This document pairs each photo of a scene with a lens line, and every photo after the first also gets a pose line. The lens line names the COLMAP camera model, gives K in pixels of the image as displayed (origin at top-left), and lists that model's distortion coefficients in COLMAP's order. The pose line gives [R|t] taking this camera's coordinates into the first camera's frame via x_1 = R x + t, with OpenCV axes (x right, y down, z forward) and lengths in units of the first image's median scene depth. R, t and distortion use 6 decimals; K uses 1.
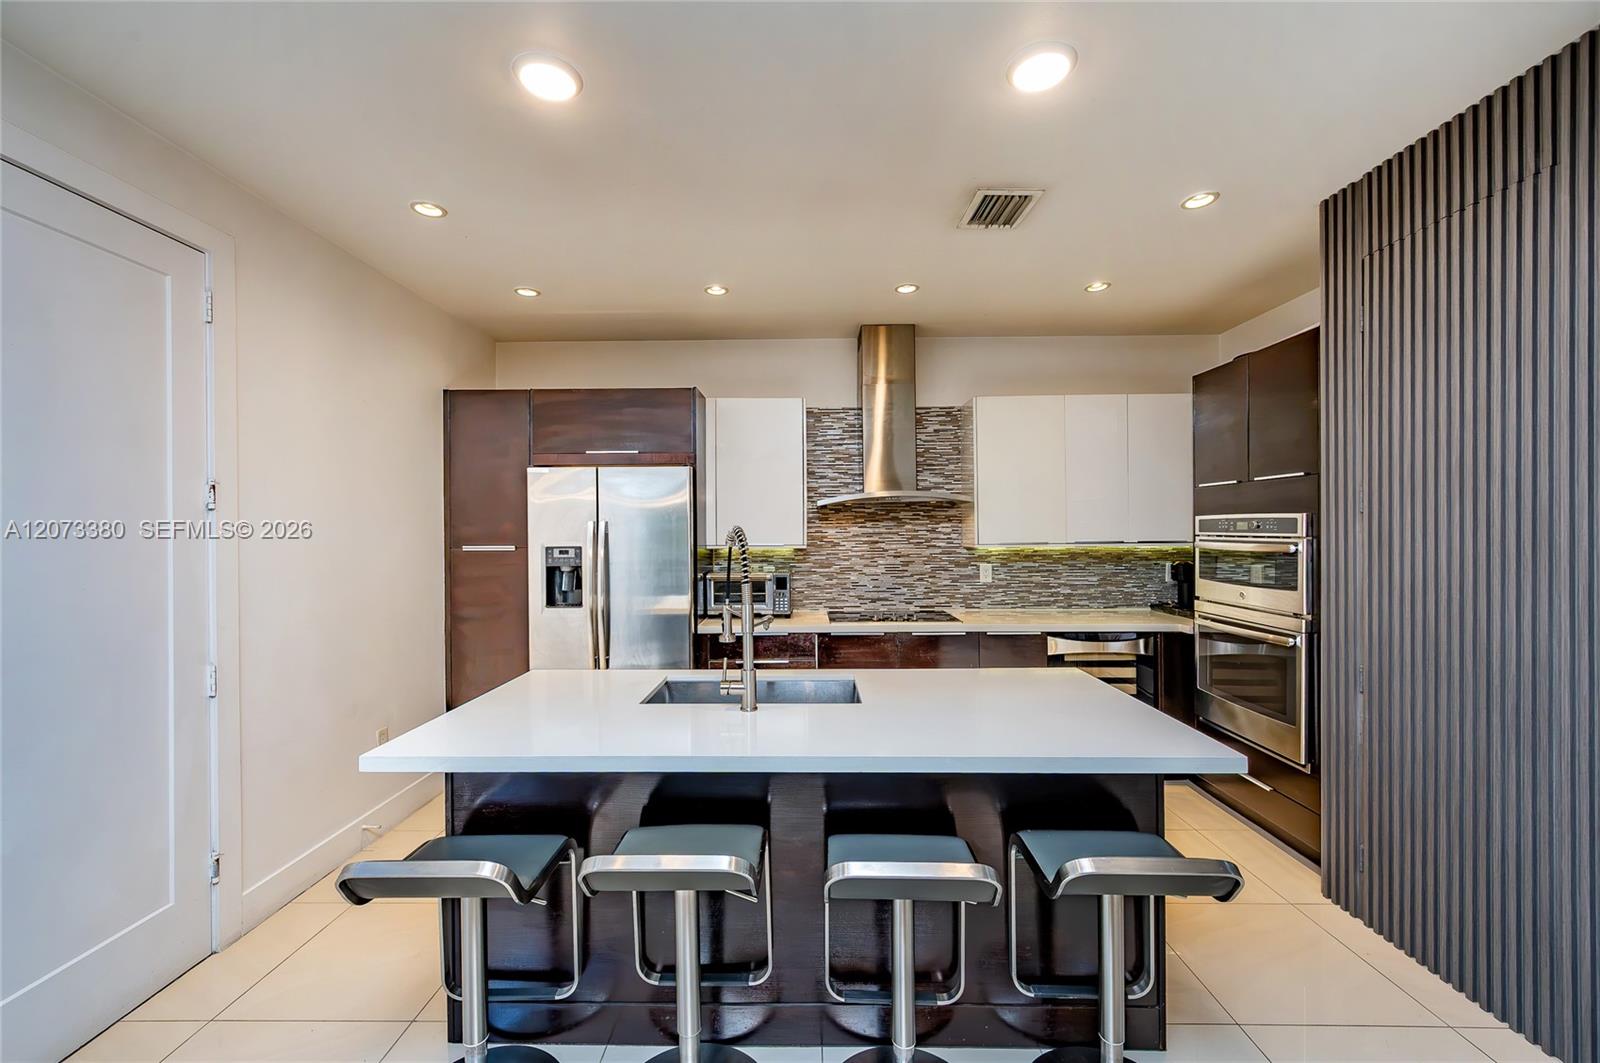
lens RADIAL K [[635.8, 0, 800.0], [0, 635.8, 531.5], [0, 0, 1]] dist [0.000247, -0.000016]
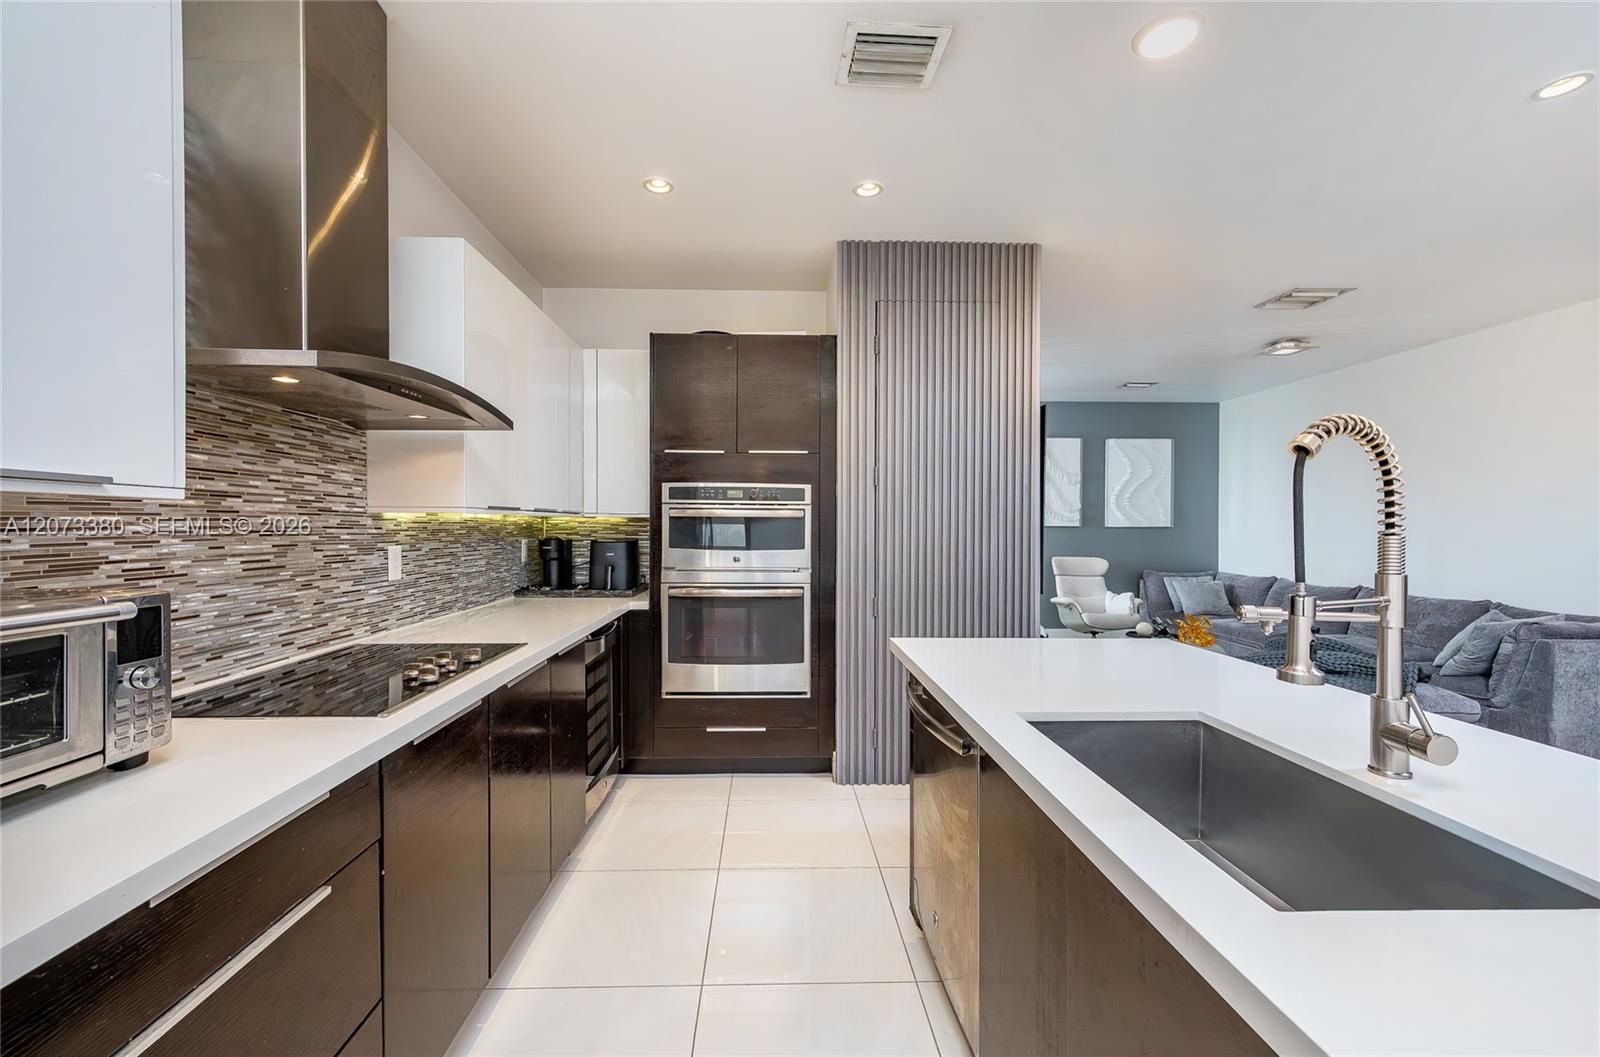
lens RADIAL K [[635.8, 0, 800.0], [0, 635.8, 528.5], [0, 0, 1]] dist [0.000247, -0.000016]
pose [[-0.045065, 0.001666, 0.998983, -0.266652], [-0.001998, 0.999996, -0.001757, 0.036301], [-0.998982, -0.002076, -0.045061, 0.679478]]
